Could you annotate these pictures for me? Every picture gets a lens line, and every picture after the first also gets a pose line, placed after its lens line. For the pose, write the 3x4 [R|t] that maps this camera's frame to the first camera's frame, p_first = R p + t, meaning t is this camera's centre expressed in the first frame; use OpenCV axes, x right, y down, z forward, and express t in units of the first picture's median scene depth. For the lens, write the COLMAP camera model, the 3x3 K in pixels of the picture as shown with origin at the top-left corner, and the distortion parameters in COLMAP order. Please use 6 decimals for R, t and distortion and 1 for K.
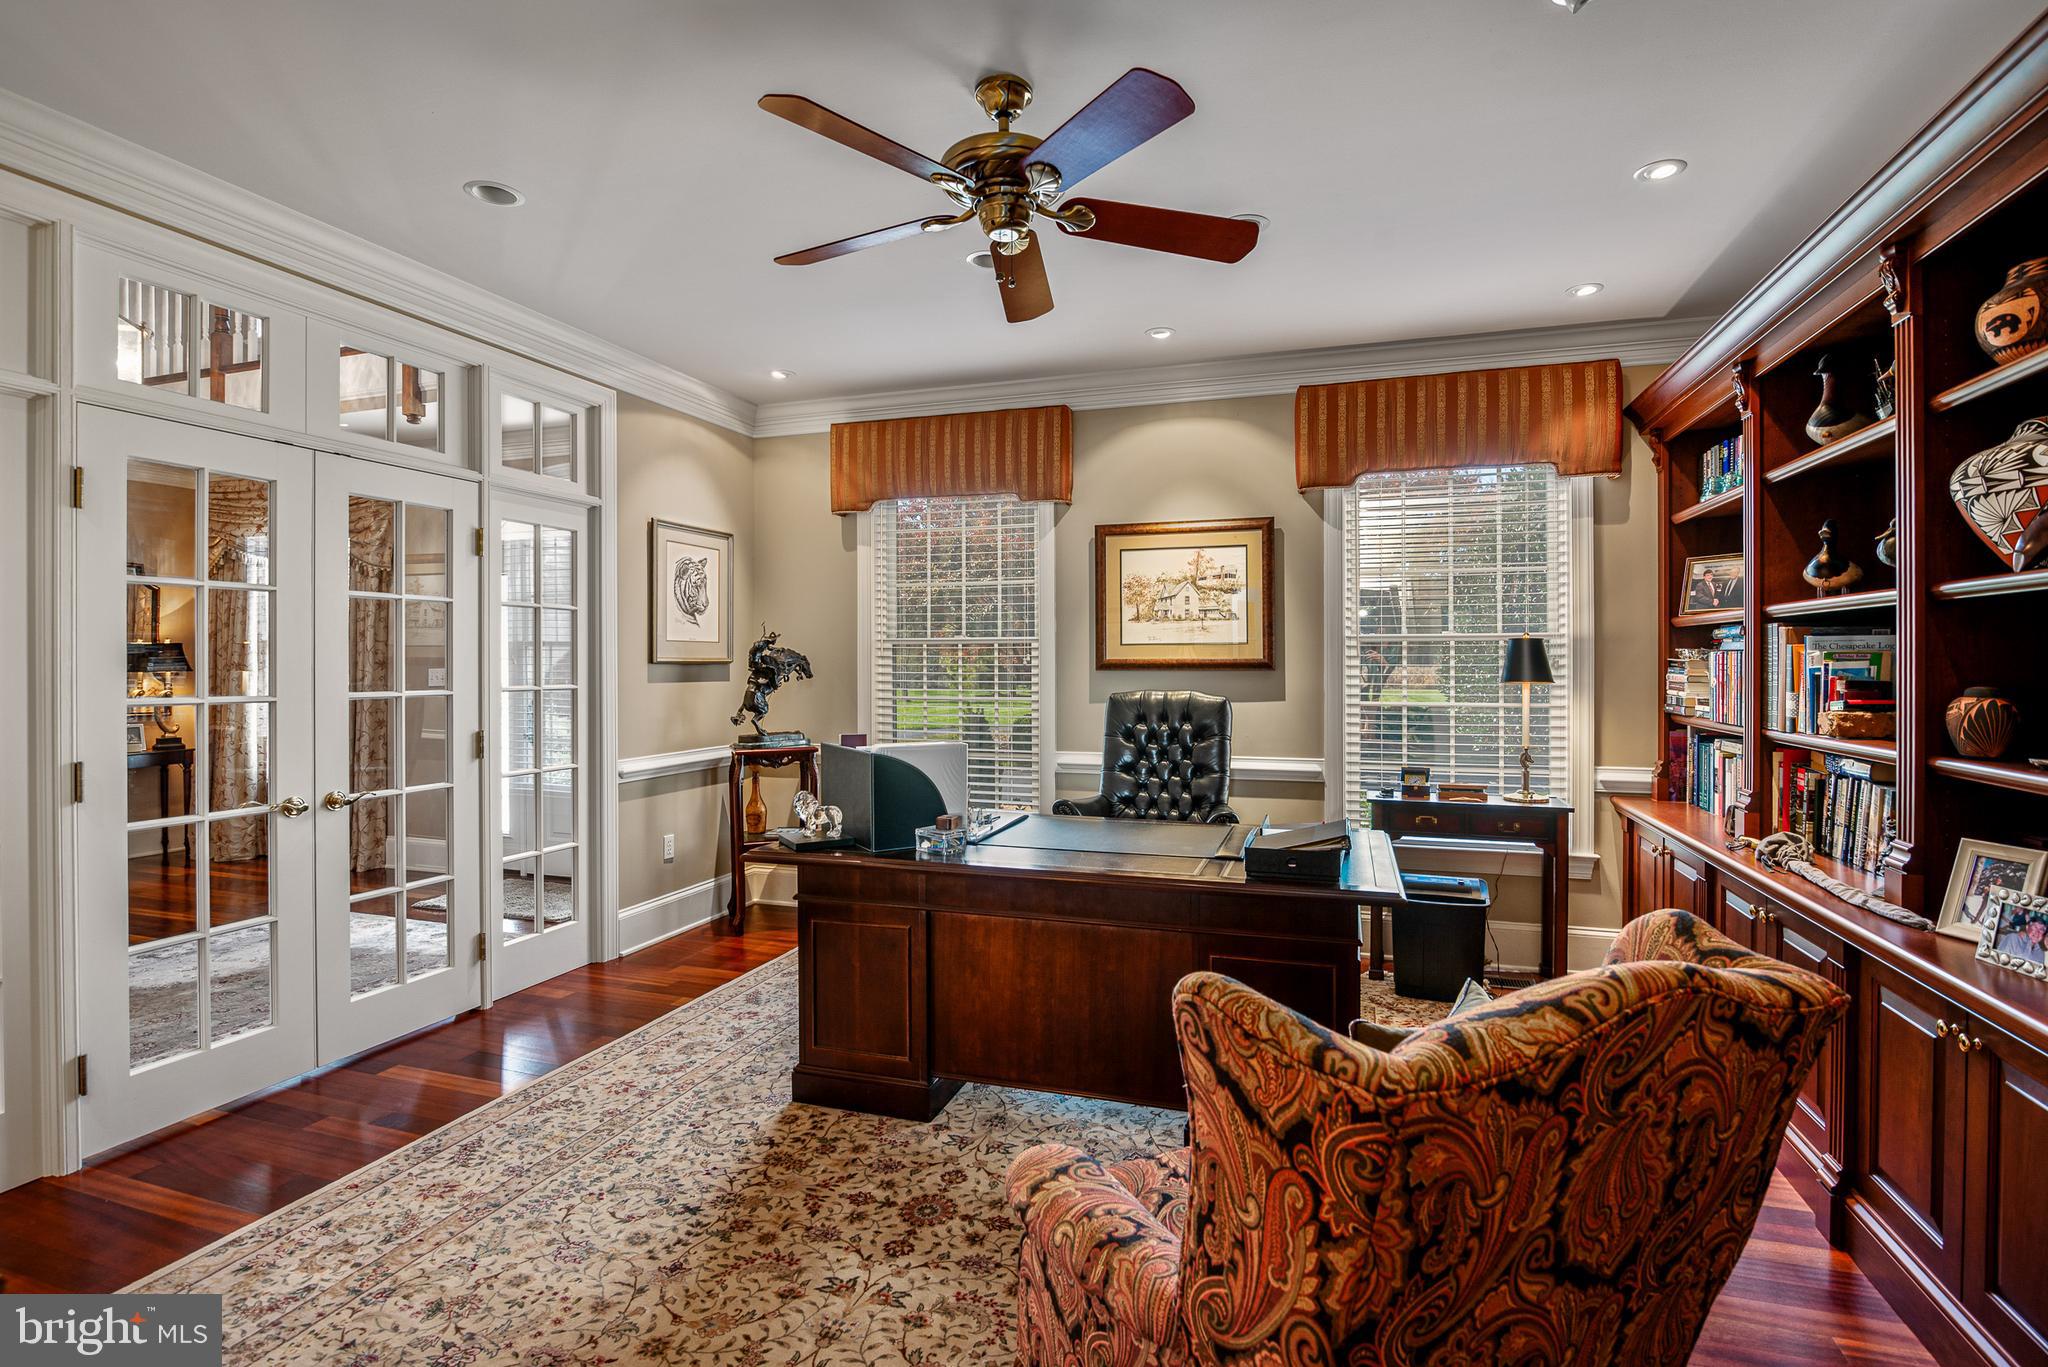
lens RADIAL K [[948.3, 0, 1029.0], [0, 948.3, 667.8], [0, 0, 1]] dist [-0.021168, 0.000912]
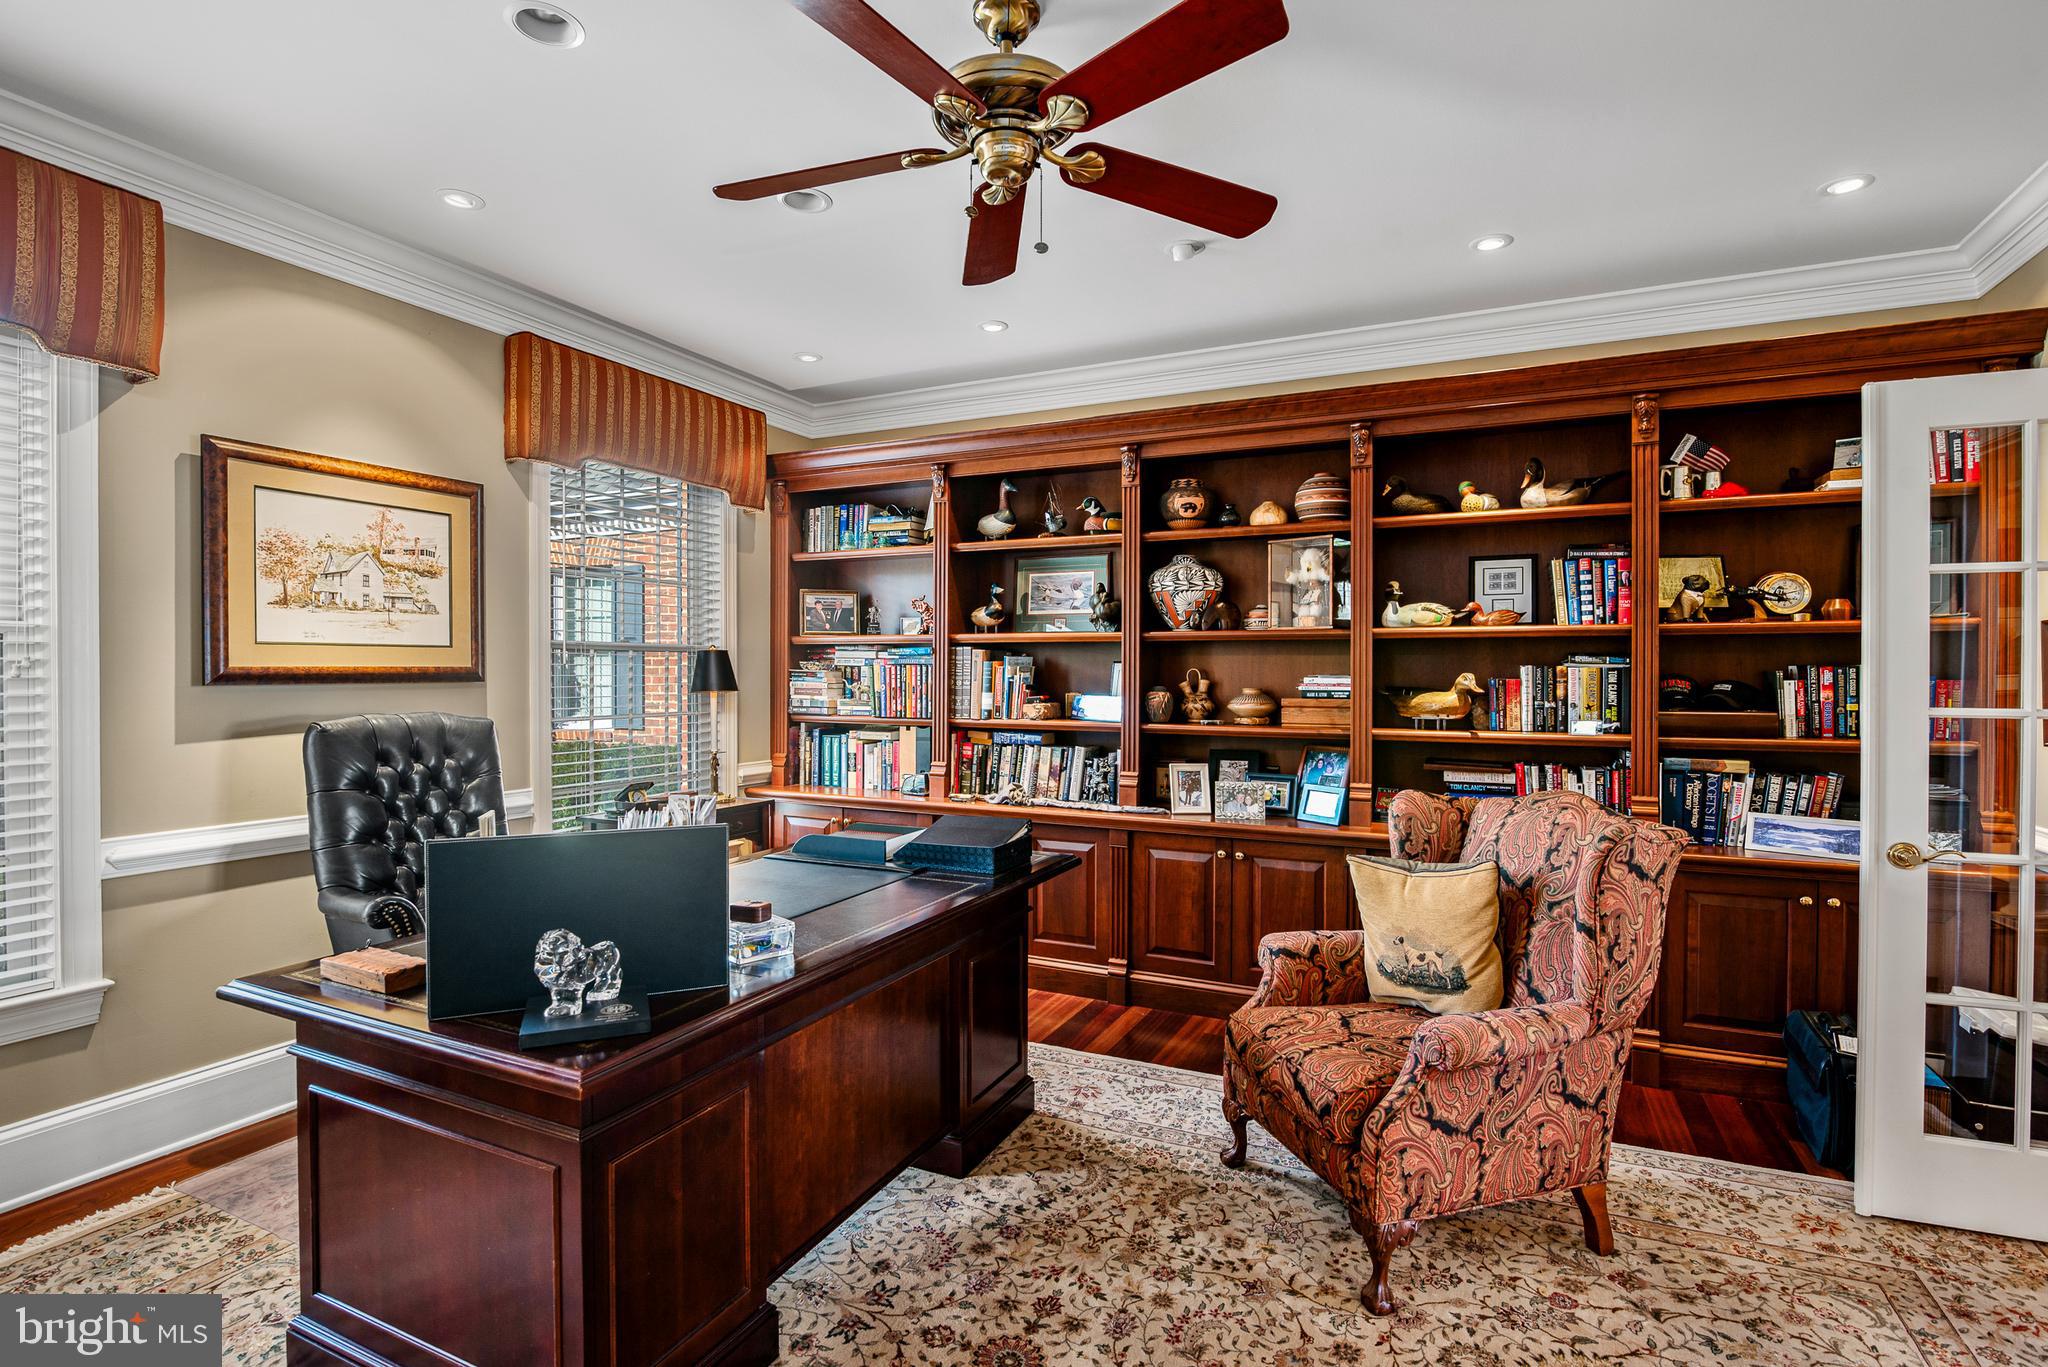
lens RADIAL K [[984.1, 0, 1027.4], [0, 984.1, 675.7], [0, 0, 1]] dist [-0.016574, -0.001736]
pose [[0.134048, -0.002547, 0.990972, -0.495451], [0.003049, 0.999993, 0.002158, -0.003496], [-0.990970, 0.002732, 0.134055, 0.467323]]
